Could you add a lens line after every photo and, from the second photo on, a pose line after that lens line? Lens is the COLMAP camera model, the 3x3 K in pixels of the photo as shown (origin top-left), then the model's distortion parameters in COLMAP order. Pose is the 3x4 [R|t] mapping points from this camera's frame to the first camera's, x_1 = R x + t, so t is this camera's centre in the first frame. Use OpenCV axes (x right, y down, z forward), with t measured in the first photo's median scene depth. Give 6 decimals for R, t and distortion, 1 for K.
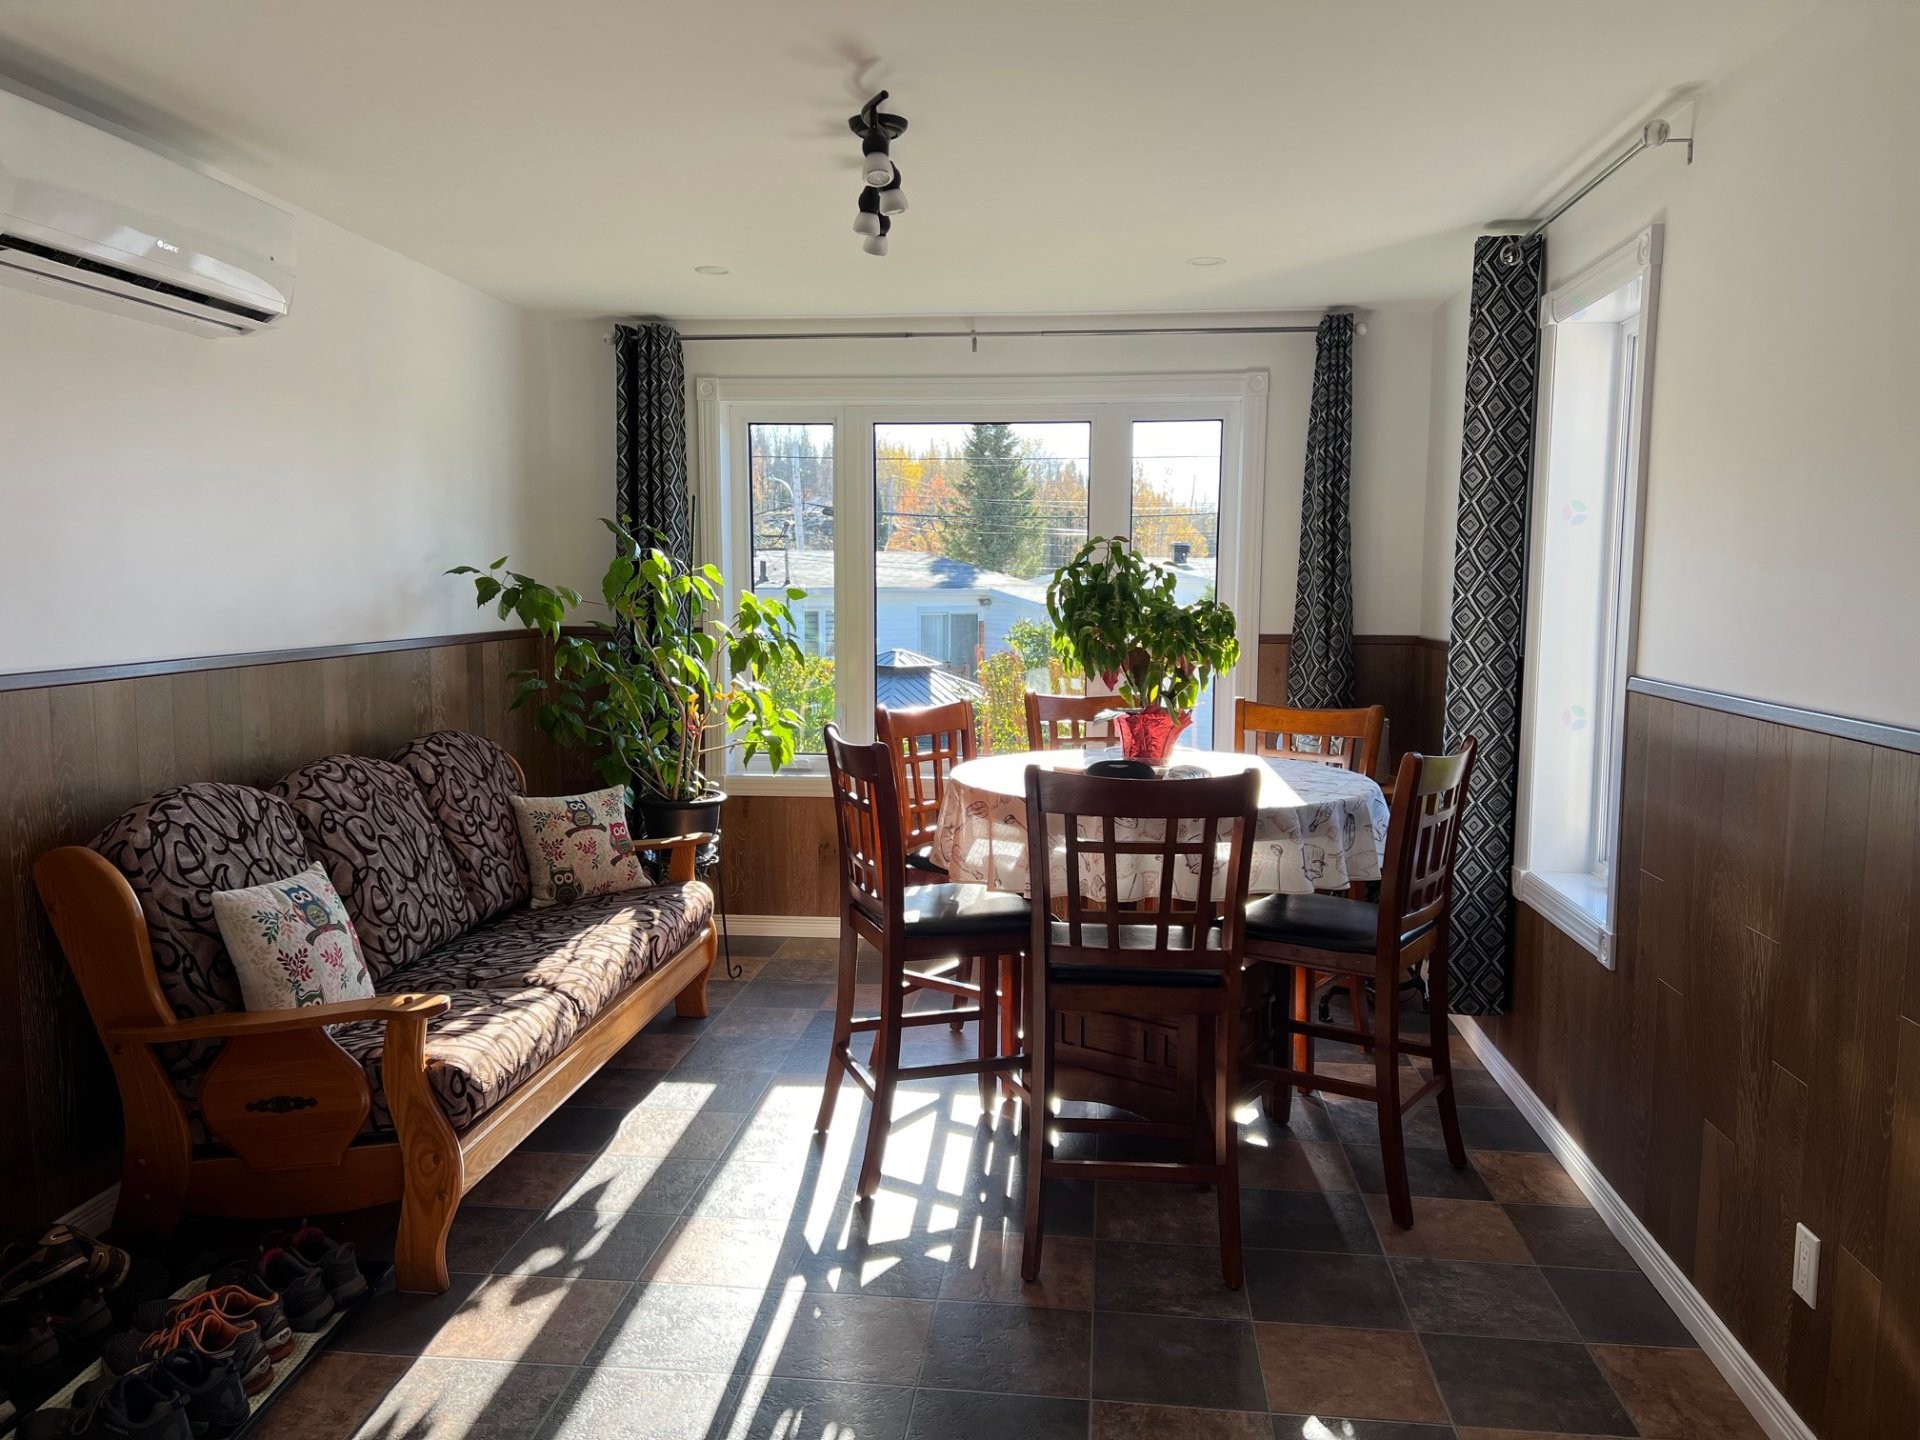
lens RADIAL K [[1406.5, 0, 958.9], [0, 1406.5, 732.6], [0, 0, 1]] dist [0.063563, -0.083959]
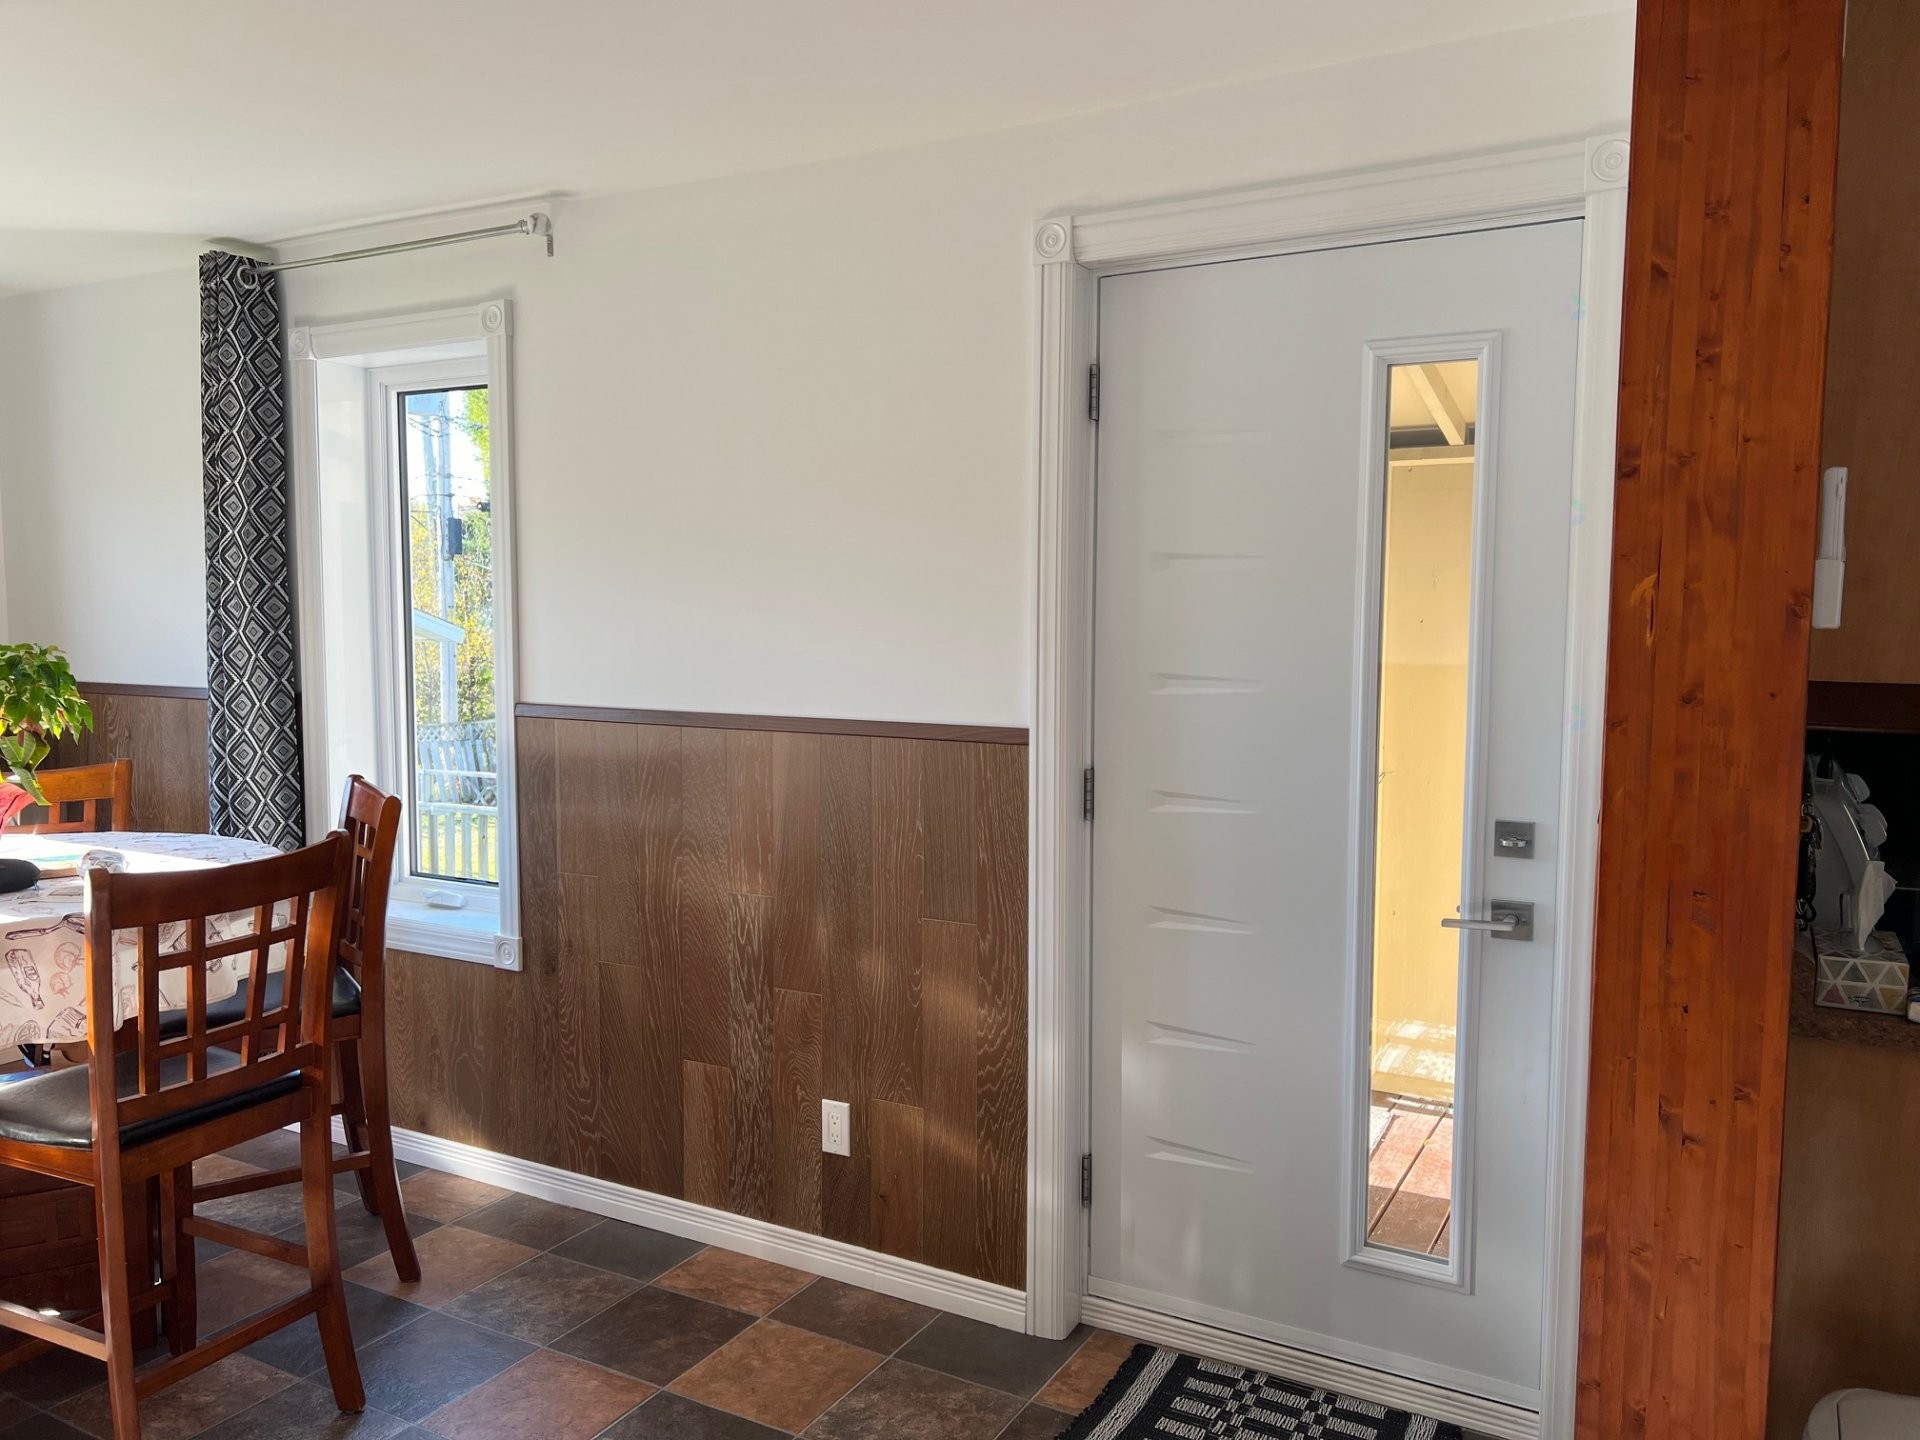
lens RADIAL K [[1411.3, 0, 961.6], [0, 1411.3, 725.6], [0, 0, 1]] dist [0.094060, -0.170956]
pose [[0.389717, -0.078375, 0.917594, -0.458999], [0.097548, 0.994280, 0.043494, -0.041009], [-0.915754, 0.072559, 0.395133, 0.272060]]
